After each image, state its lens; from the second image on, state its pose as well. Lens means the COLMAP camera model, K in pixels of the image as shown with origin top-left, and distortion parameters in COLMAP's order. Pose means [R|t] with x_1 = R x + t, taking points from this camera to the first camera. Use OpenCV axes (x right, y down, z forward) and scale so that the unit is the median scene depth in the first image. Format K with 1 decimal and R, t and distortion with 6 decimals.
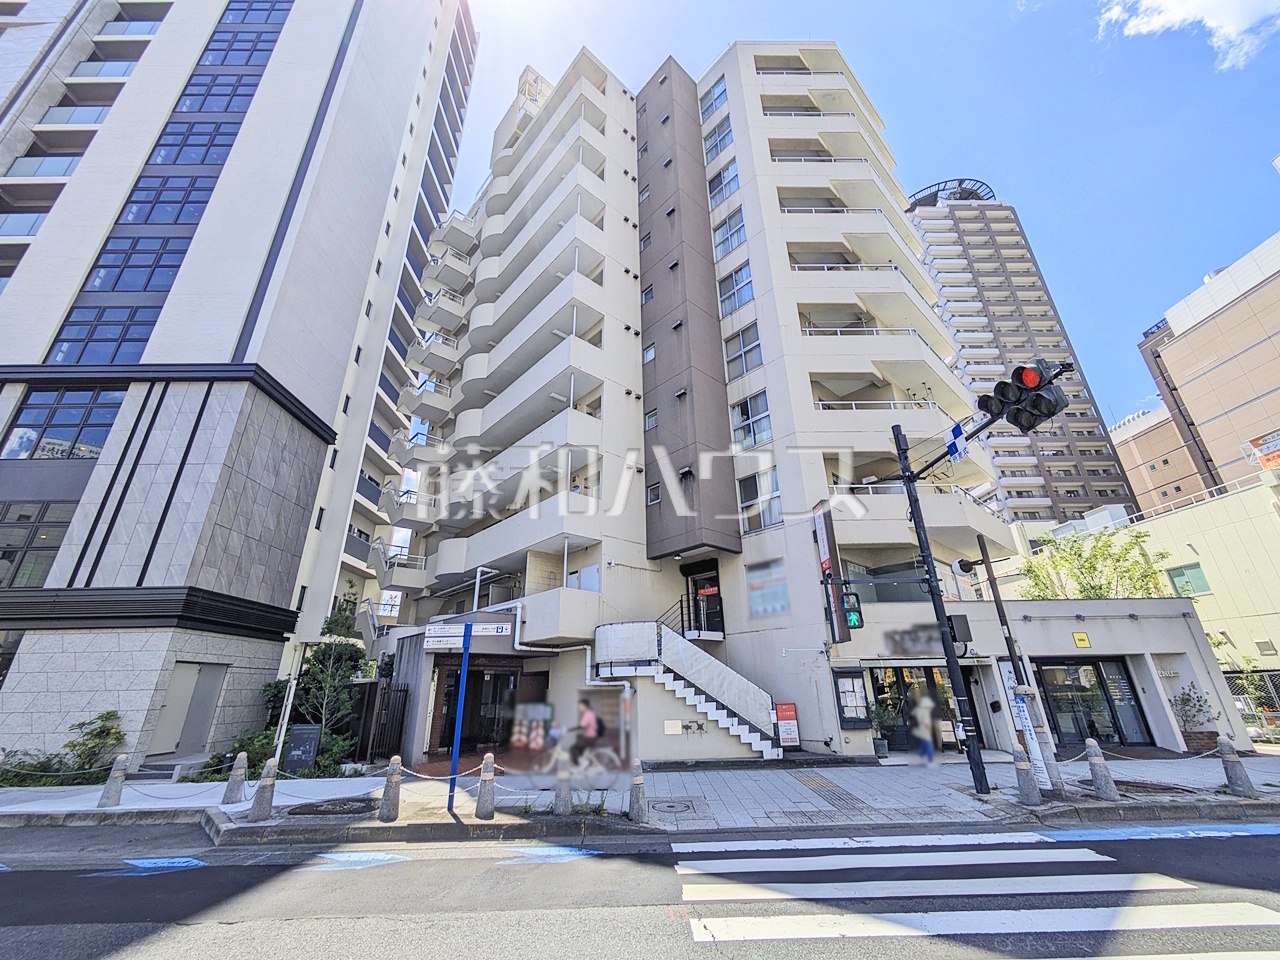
lens RADIAL K [[509.4, 0, 640.0], [0, 509.4, 480.0], [0, 0, 1]] dist [-0.001800, -0.000113]
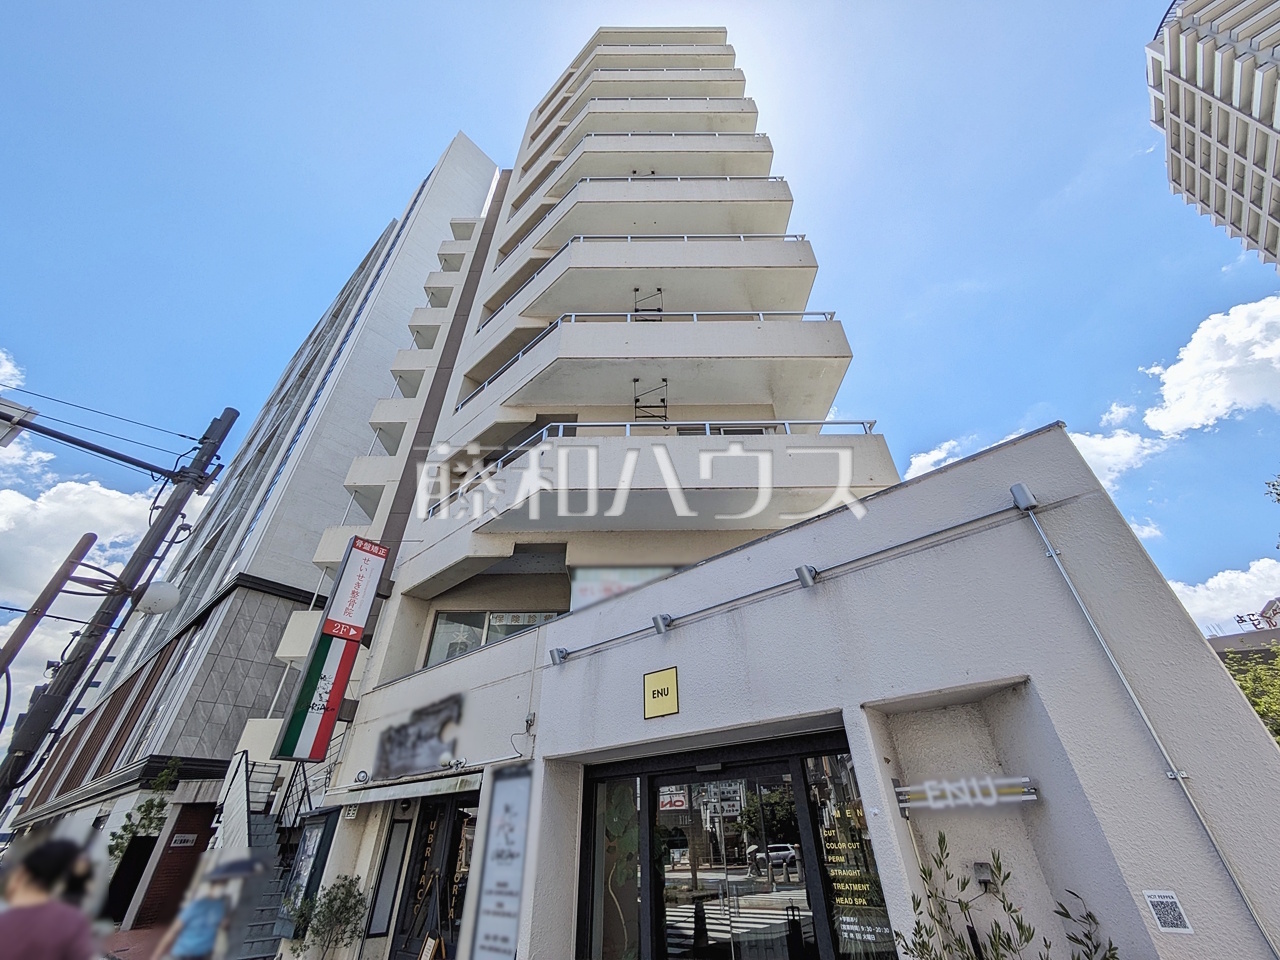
lens RADIAL K [[509.4, 0, 640.0], [0, 509.4, 480.0], [0, 0, 1]] dist [-0.001800, -0.000113]
pose [[0.740339, -0.386254, -0.550187, 0.930615], [0.259599, 0.919229, -0.296016, 0.240302], [0.620085, 0.076324, 0.780813, 0.616935]]
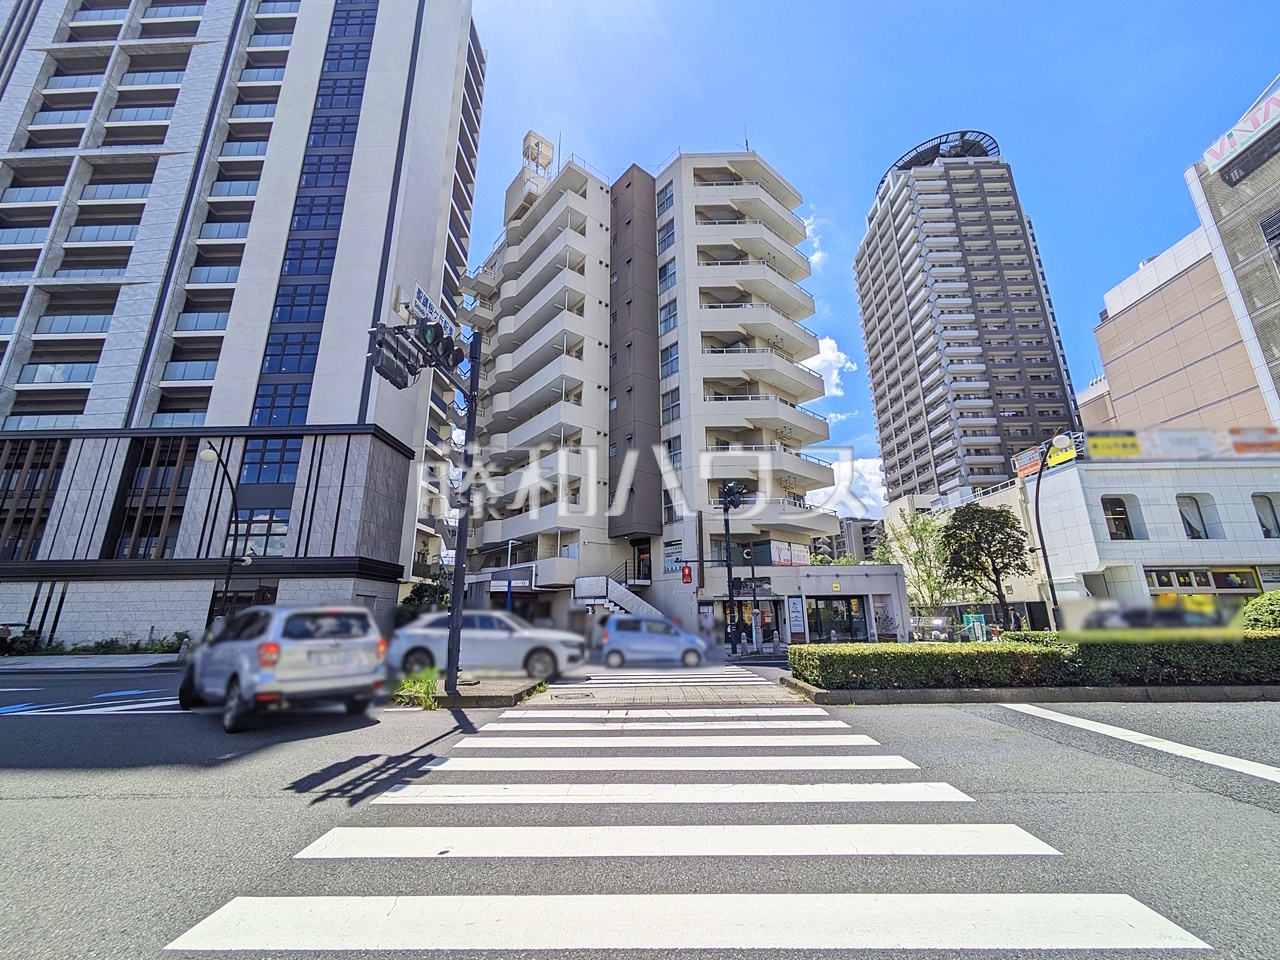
lens RADIAL K [[509.4, 0, 640.0], [0, 509.4, 480.0], [0, 0, 1]] dist [-0.001800, -0.000113]
pose [[0.999350, -0.000686, -0.036056, 0.190592], [0.005271, 0.991859, 0.127234, -0.264572], [0.035675, -0.127341, 0.991217, -0.688152]]
